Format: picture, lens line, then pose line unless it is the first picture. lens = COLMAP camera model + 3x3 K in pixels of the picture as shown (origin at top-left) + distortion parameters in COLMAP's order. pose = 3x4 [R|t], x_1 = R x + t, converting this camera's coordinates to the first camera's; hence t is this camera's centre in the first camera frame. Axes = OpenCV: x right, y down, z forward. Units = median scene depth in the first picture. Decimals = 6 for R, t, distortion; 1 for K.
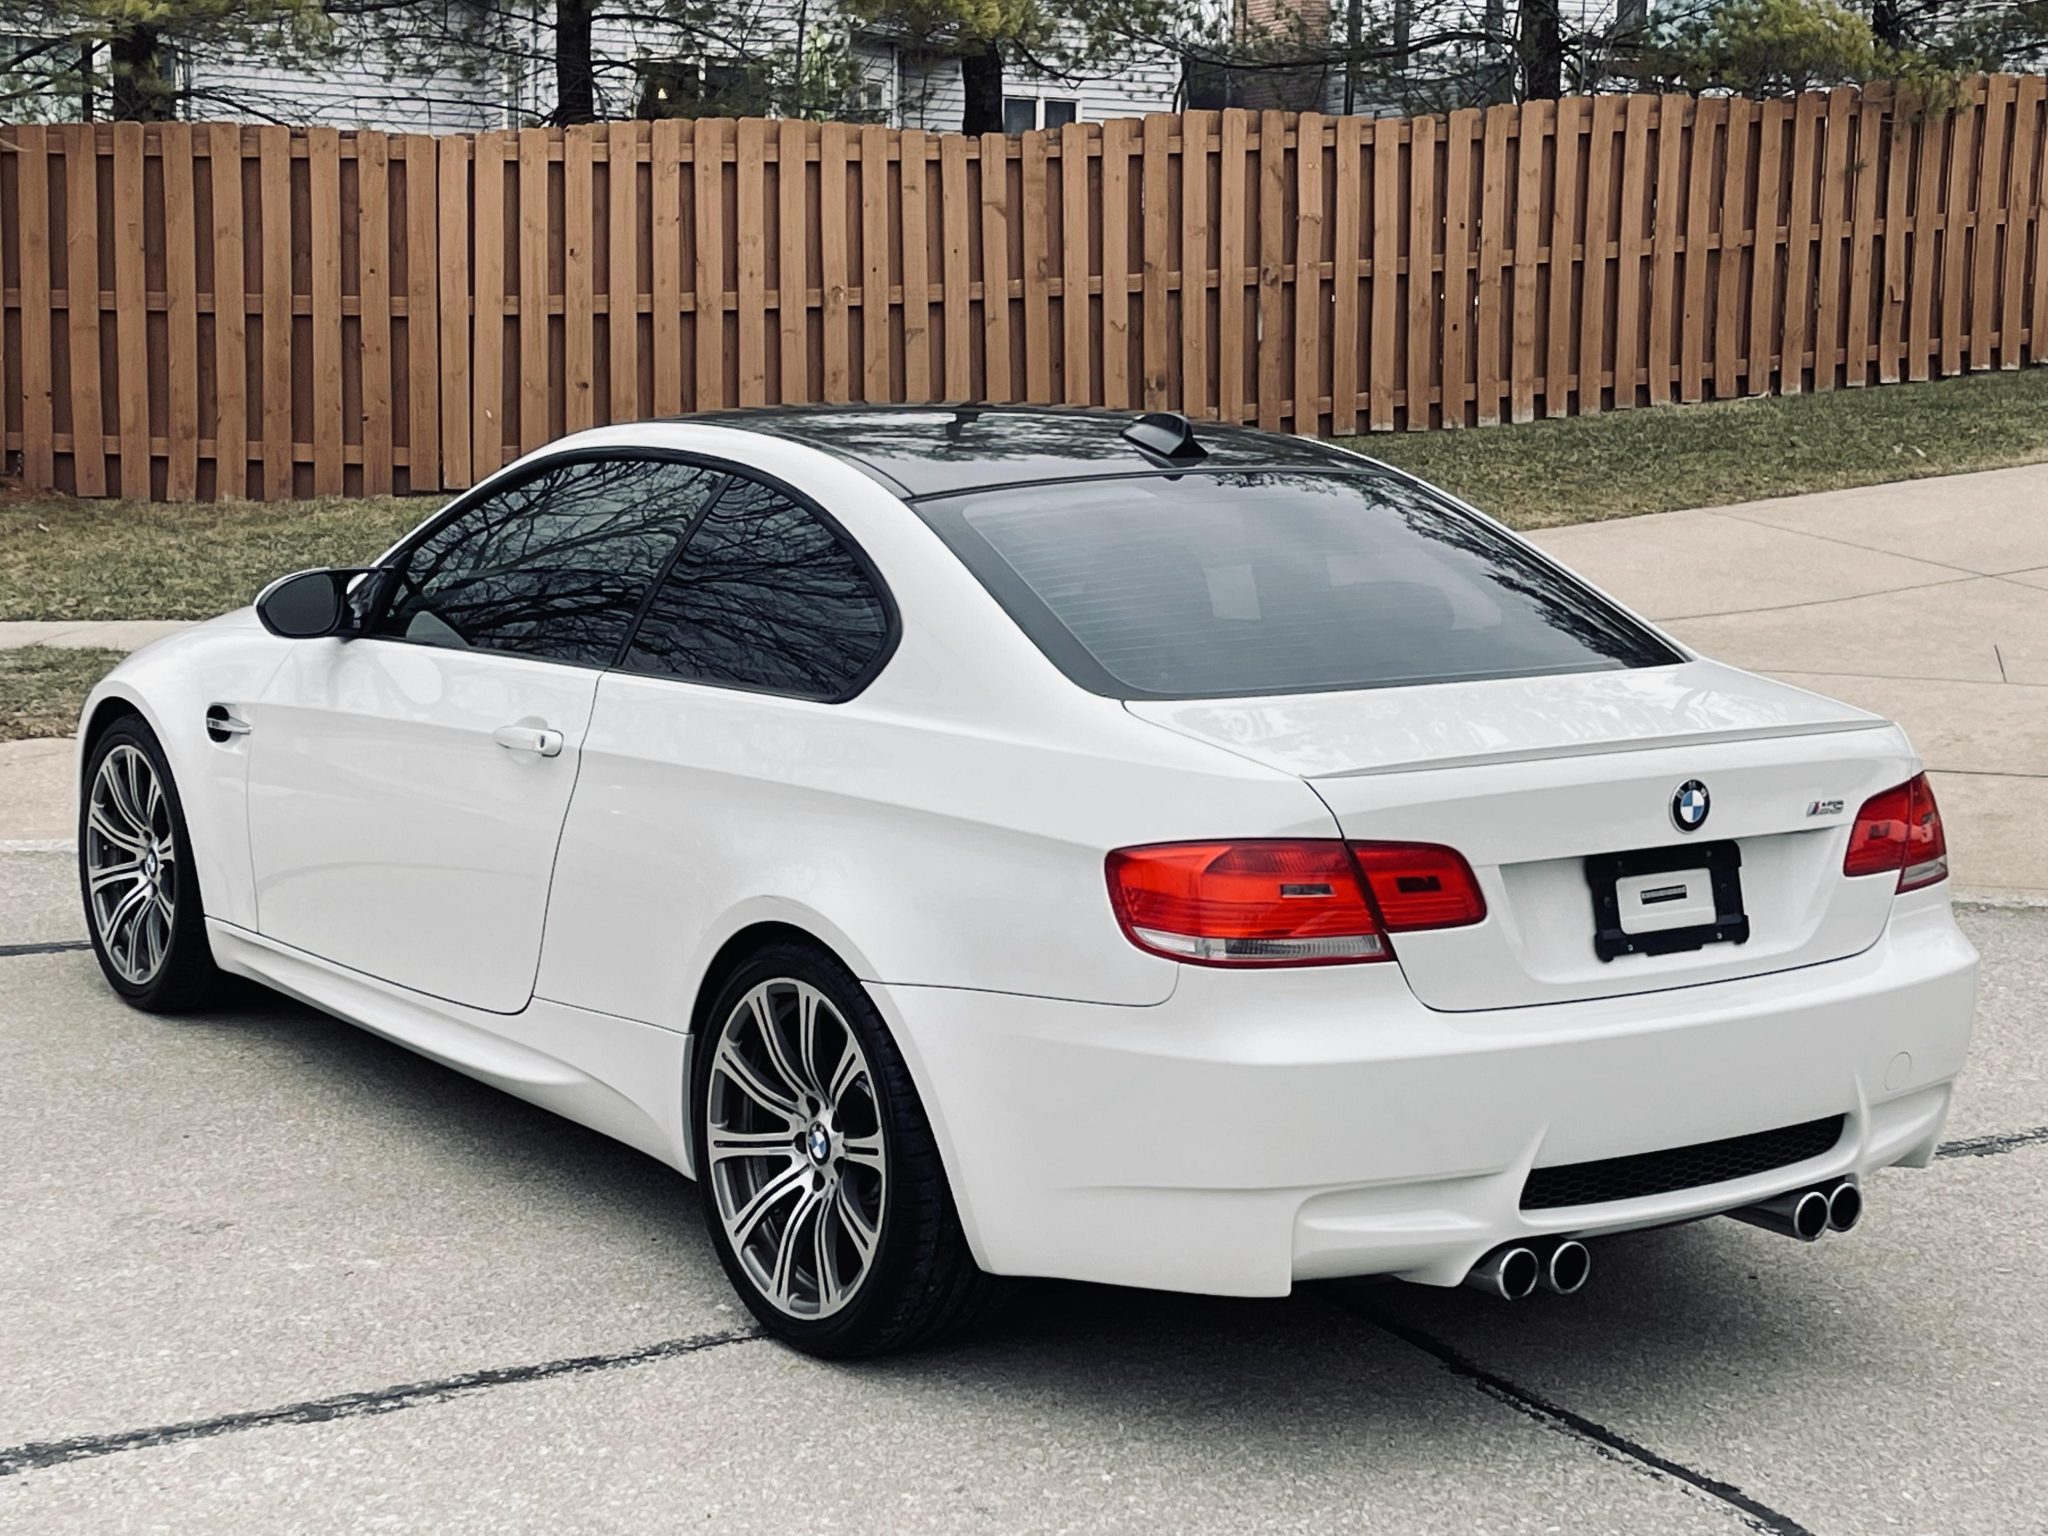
lens RADIAL K [[3413.2, 0, 1008.0], [0, 3413.2, 765.8], [0, 0, 1]] dist [0.141203, -0.458415]
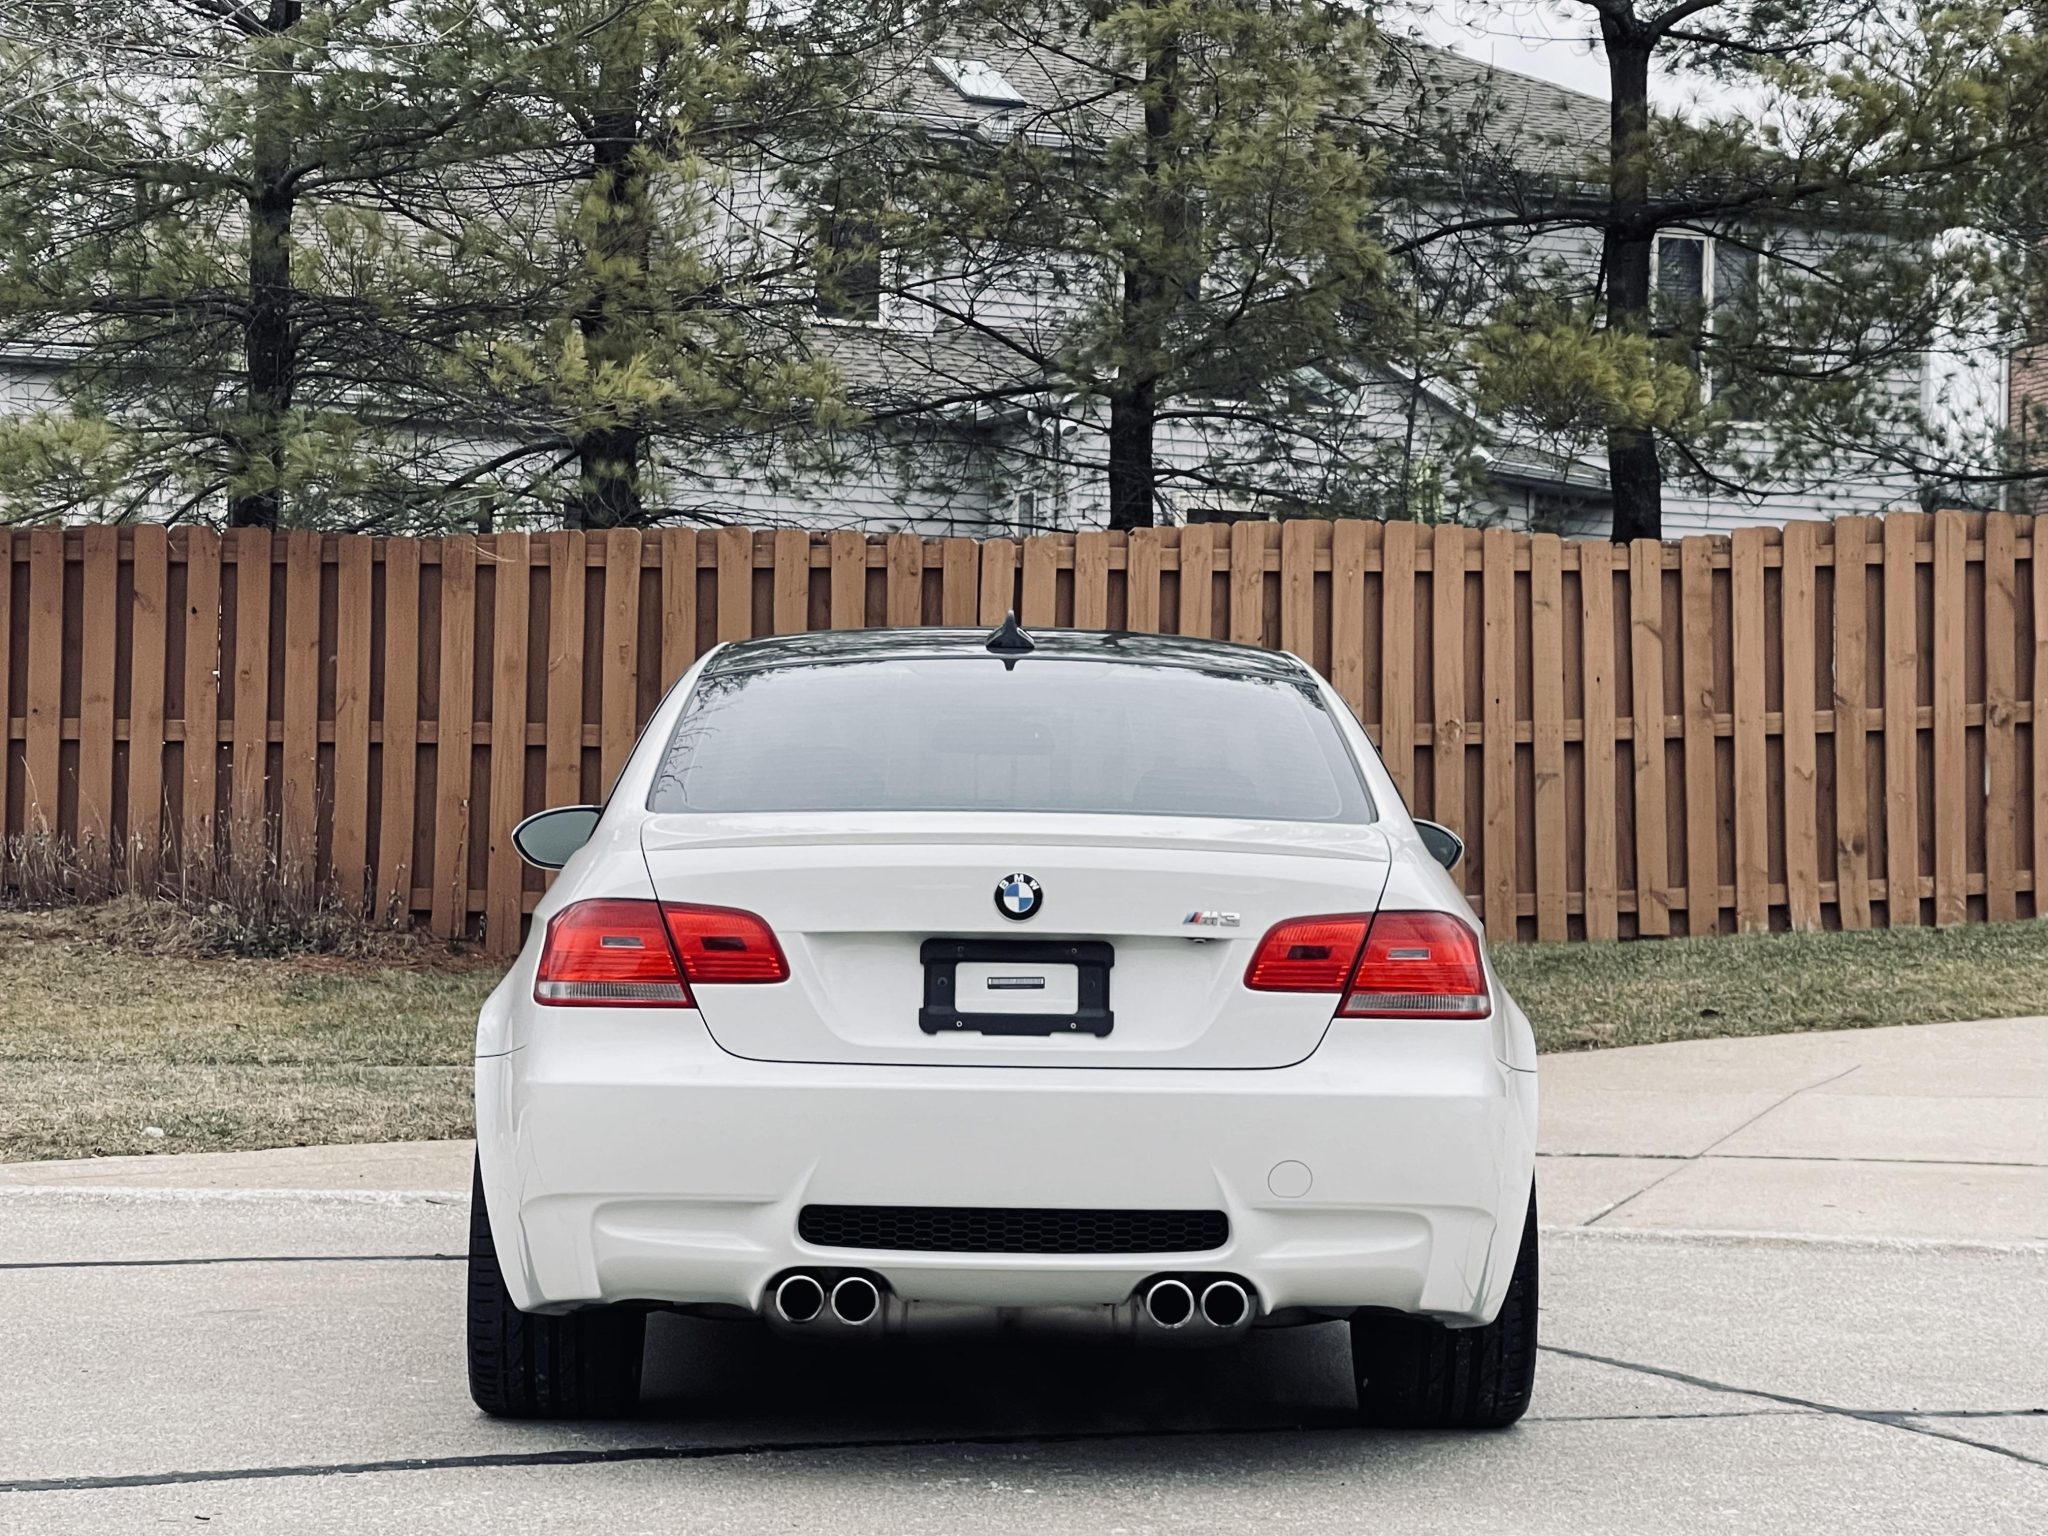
lens RADIAL K [[5108.7, 0, 1024.4], [0, 5108.7, 760.9], [0, 0, 1]] dist [0.106689, 1.557586]
pose [[0.991291, -0.000945, -0.131687, 0.010358], [-0.020551, 0.986613, -0.161779, 0.073118], [0.130077, 0.163076, 0.978001, -0.218967]]
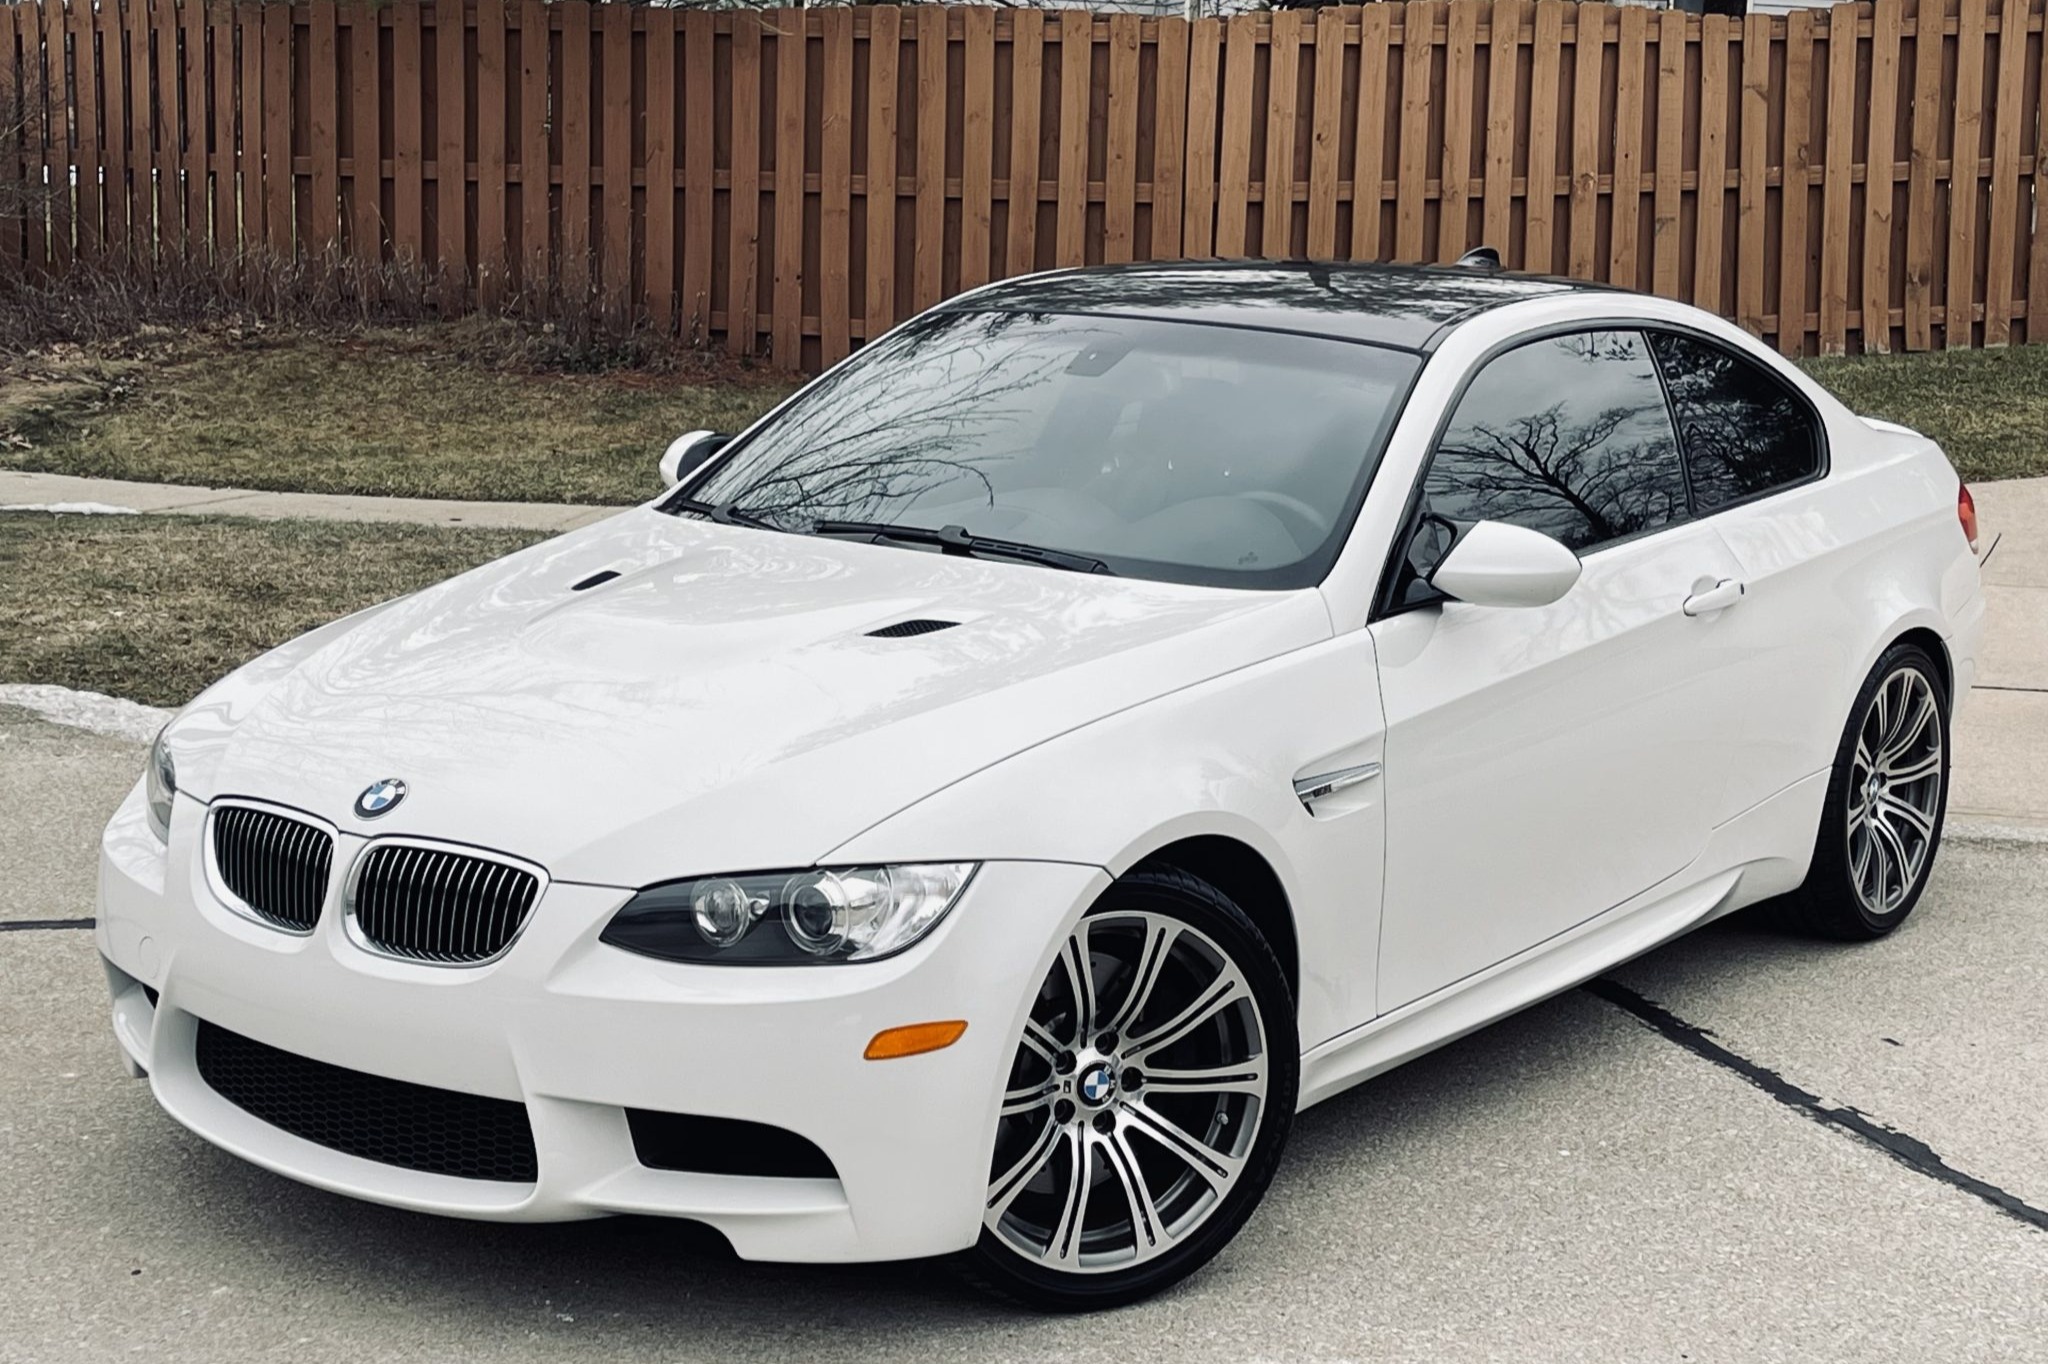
lens RADIAL K [[3202.2, 0, 1019.7], [0, 3202.2, 690.2], [0, 0, 1]] dist [0.163750, -0.556153]
pose [[0.984199, 0.038158, -0.172905, -0.046925], [-0.034537, 0.999118, 0.023900, -0.011386], [0.173665, -0.017551, 0.984648, 0.078968]]
